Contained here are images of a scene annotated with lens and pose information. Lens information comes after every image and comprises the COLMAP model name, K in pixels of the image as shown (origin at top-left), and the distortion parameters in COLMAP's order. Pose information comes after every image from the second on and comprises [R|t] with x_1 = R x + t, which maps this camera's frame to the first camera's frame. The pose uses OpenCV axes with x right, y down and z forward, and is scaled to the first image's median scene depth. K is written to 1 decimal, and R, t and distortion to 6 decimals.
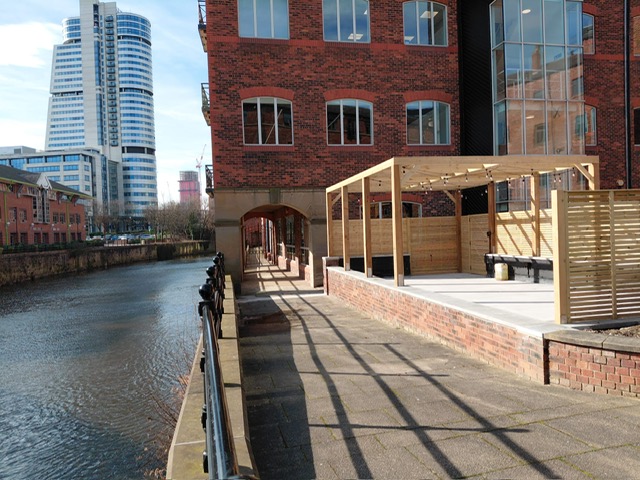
lens RADIAL K [[490.9, 0, 320.9], [0, 490.9, 245.5], [0, 0, 1]] dist [0.112148, -0.187148]
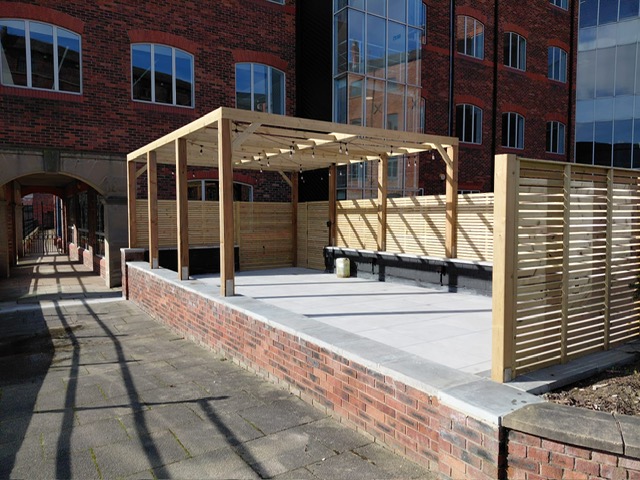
lens RADIAL K [[490.9, 0, 320.9], [0, 490.9, 245.5], [0, 0, 1]] dist [0.112148, -0.187148]
pose [[0.938324, 0.014038, 0.345473, 0.028197], [-0.023563, 0.999449, 0.023386, -0.005464], [-0.344955, -0.030083, 0.938137, 0.204190]]
